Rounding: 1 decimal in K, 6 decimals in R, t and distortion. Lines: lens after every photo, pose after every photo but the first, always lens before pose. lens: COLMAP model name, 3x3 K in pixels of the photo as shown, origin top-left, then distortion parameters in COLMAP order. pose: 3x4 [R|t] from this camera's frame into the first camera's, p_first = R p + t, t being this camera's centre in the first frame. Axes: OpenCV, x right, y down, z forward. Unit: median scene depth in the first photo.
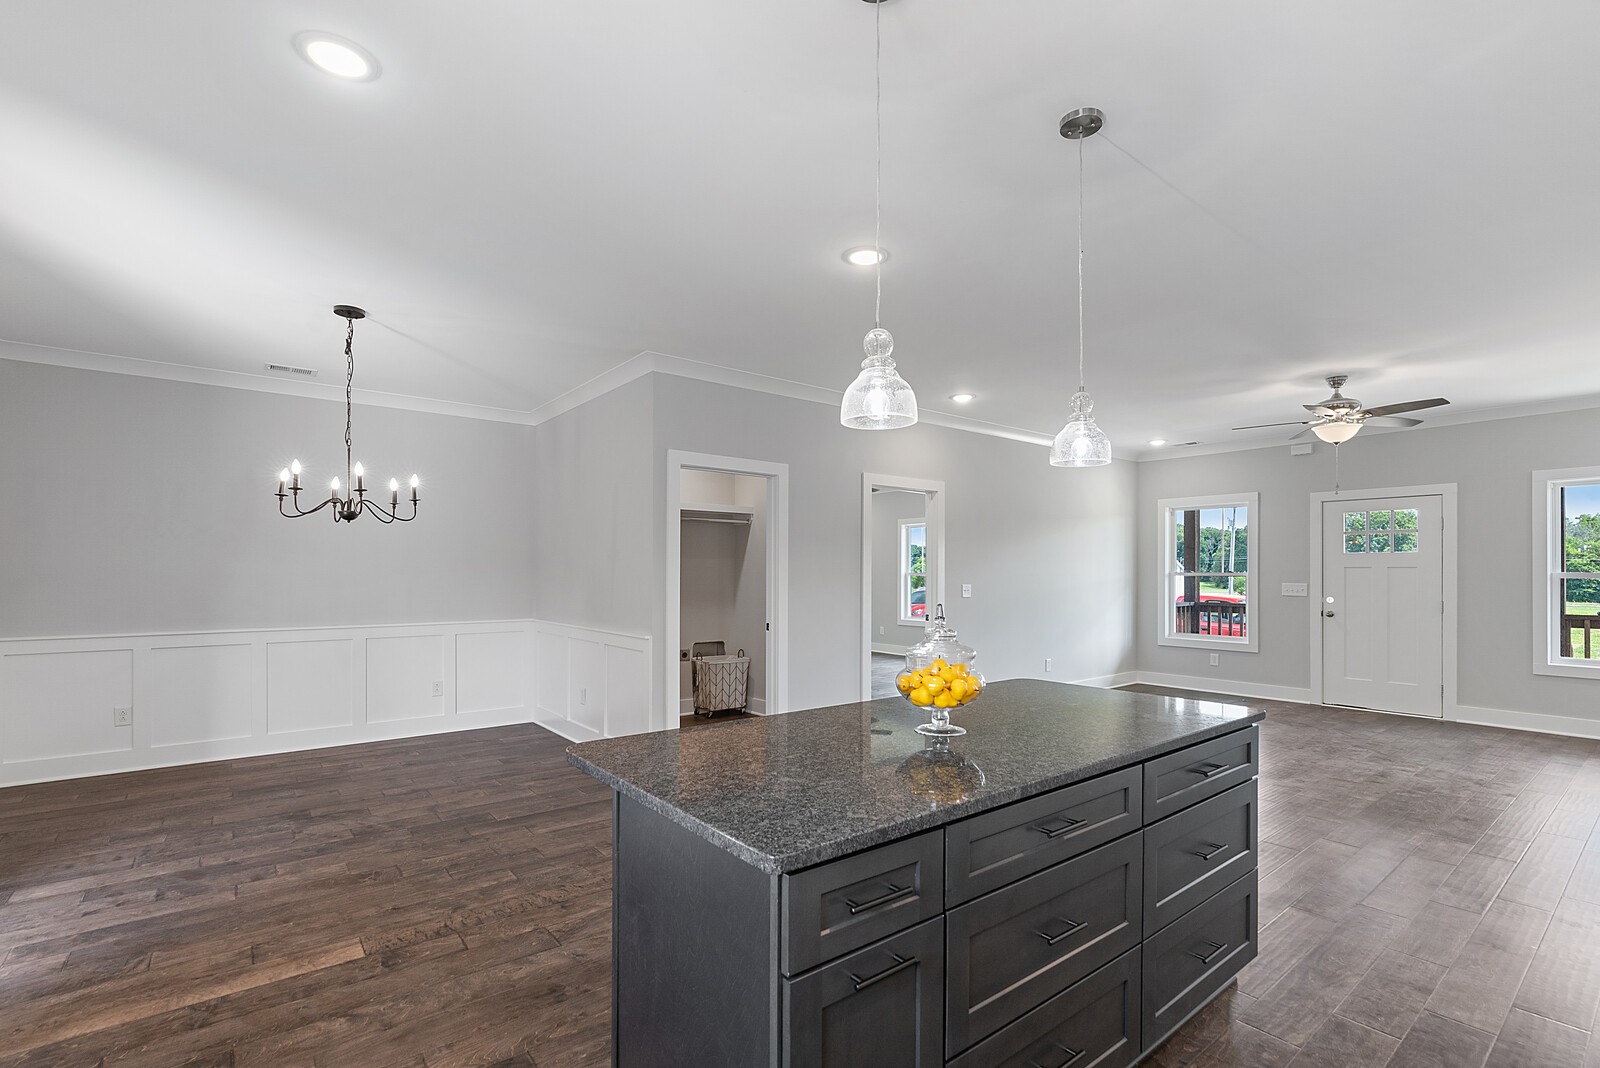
lens RADIAL K [[731.5, 0, 809.1], [0, 731.5, 574.9], [0, 0, 1]] dist [0.004682, 0.000822]
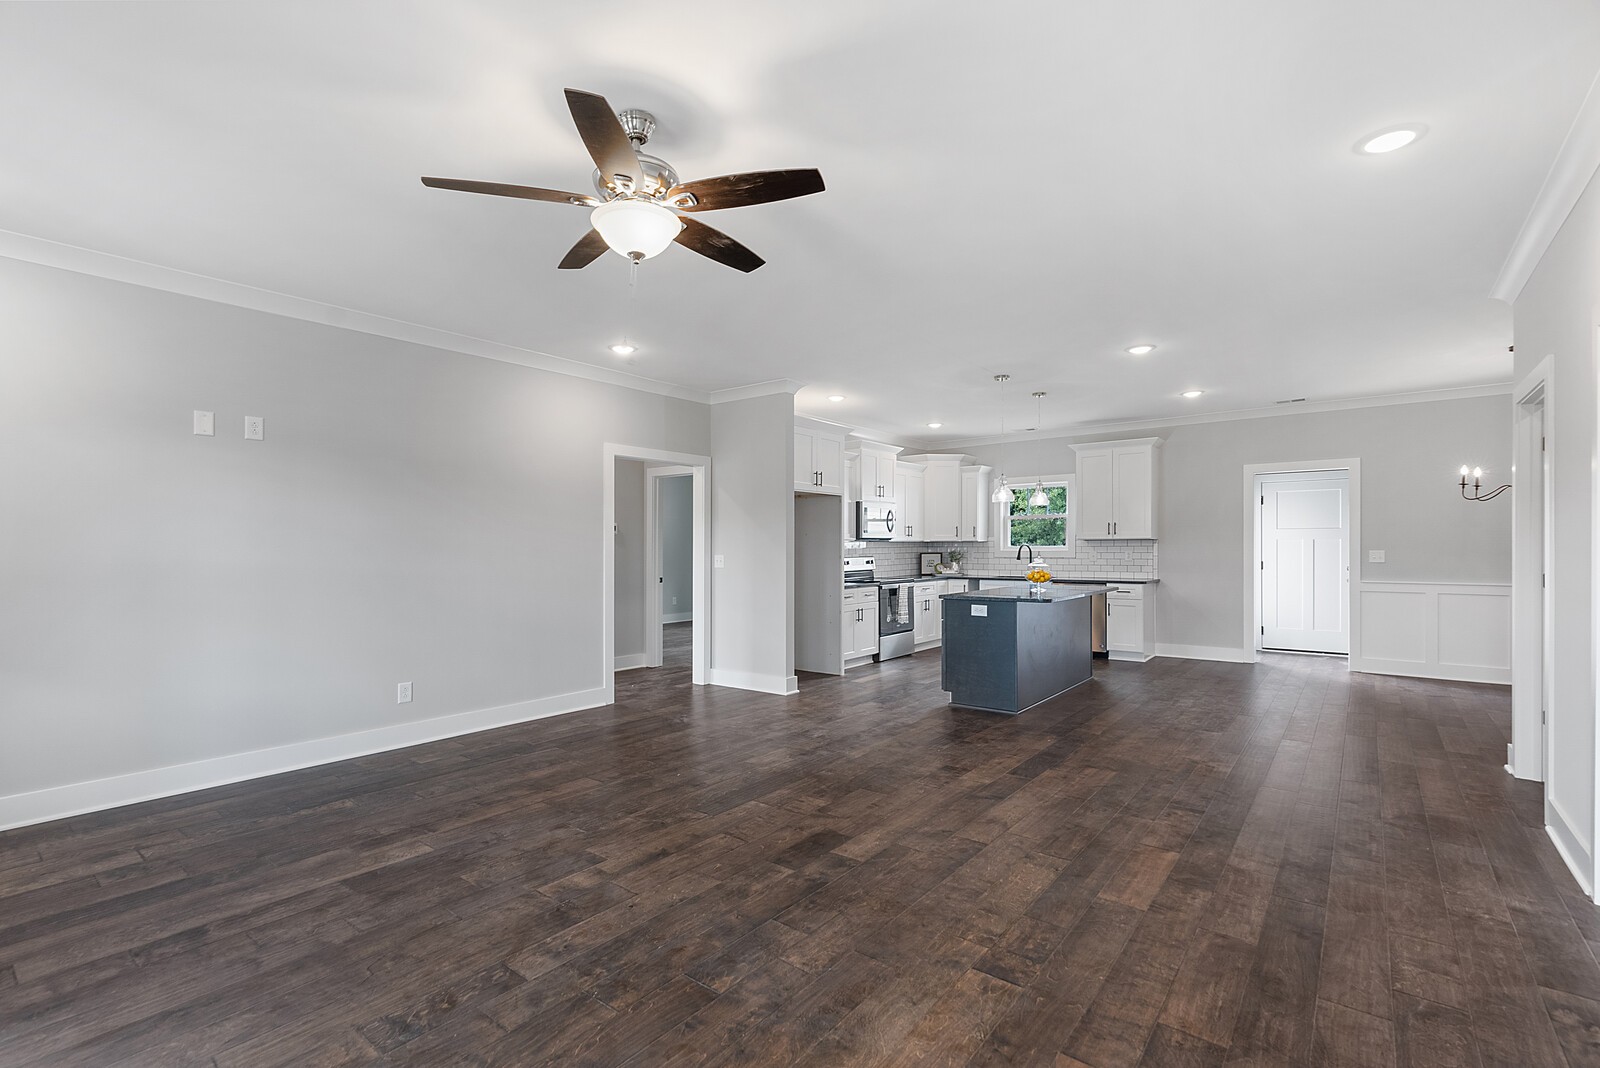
lens RADIAL K [[731.5, 0, 804.4], [0, 731.5, 542.4], [0, 0, 1]] dist [0.004682, 0.000822]
pose [[-0.974016, 0.002354, -0.226467, 0.584258], [0.003539, 0.999982, -0.004827, 0.005167], [0.226452, -0.005503, -0.974007, 1.200051]]
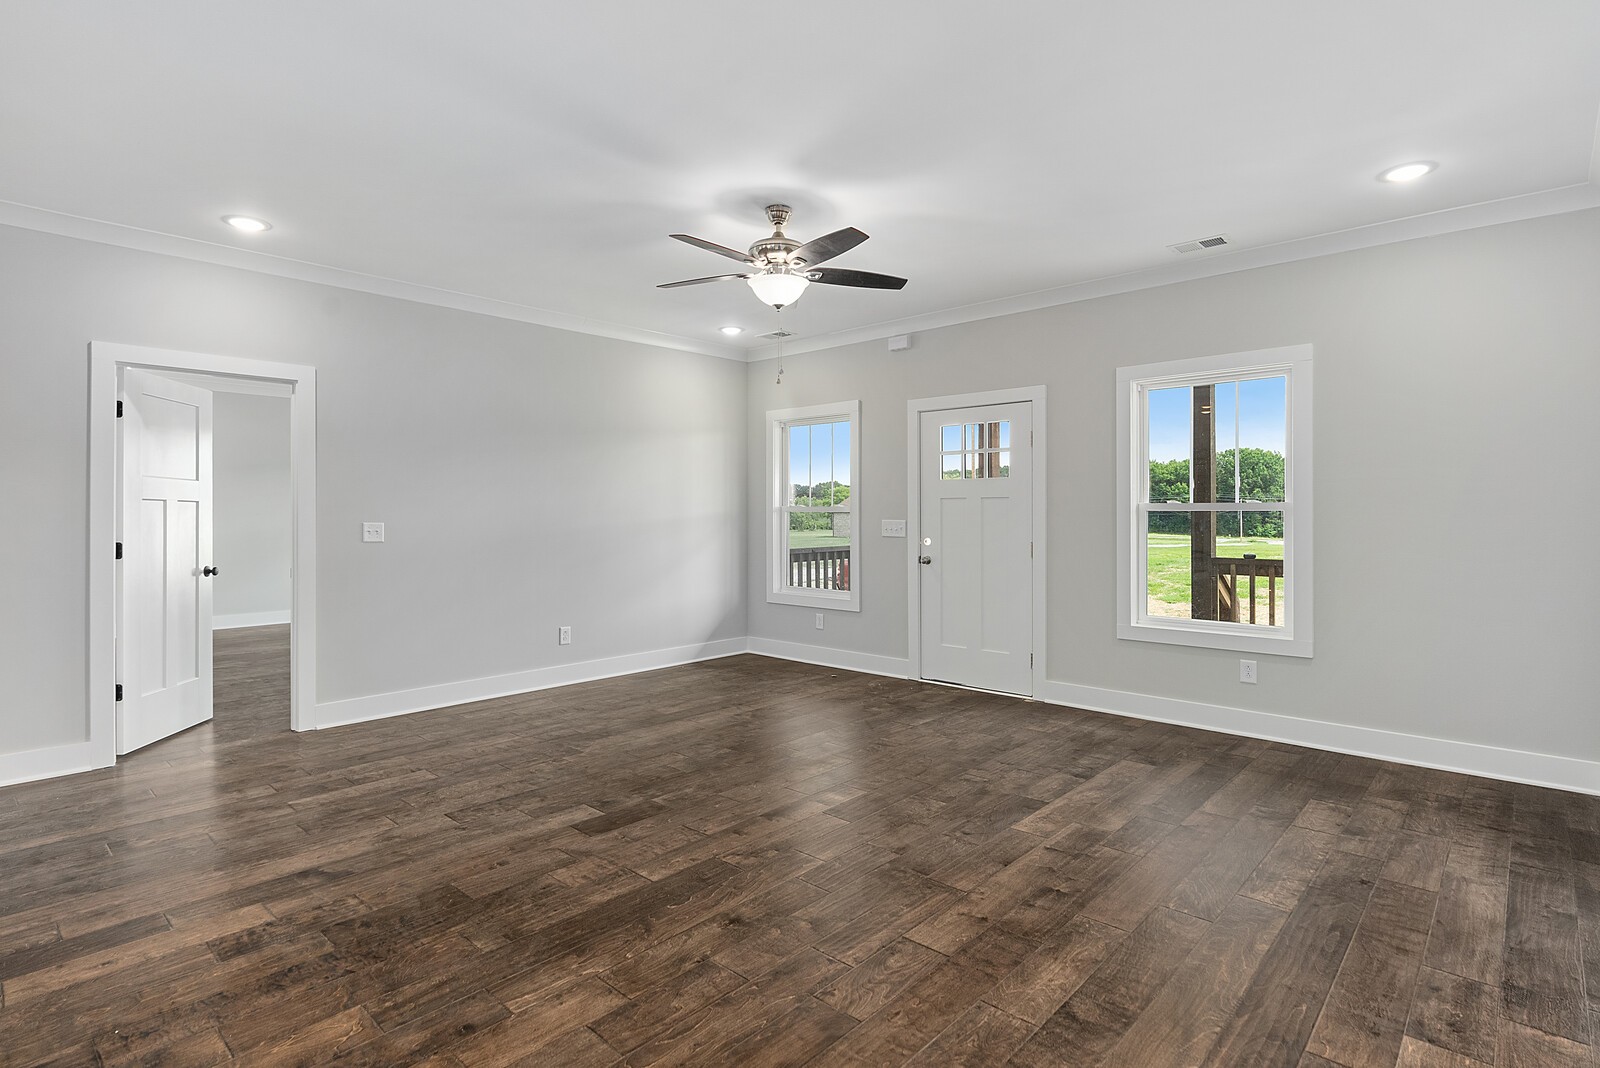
lens RADIAL K [[803.3, 0, 795.9], [0, 803.3, 523.4], [0, 0, 1]] dist [-0.003593, -0.000204]
pose [[0.989459, -0.003535, 0.144770, 0.510052], [0.002482, 0.999969, 0.007455, 0.009934], [-0.144792, -0.007017, 0.989437, 0.223771]]
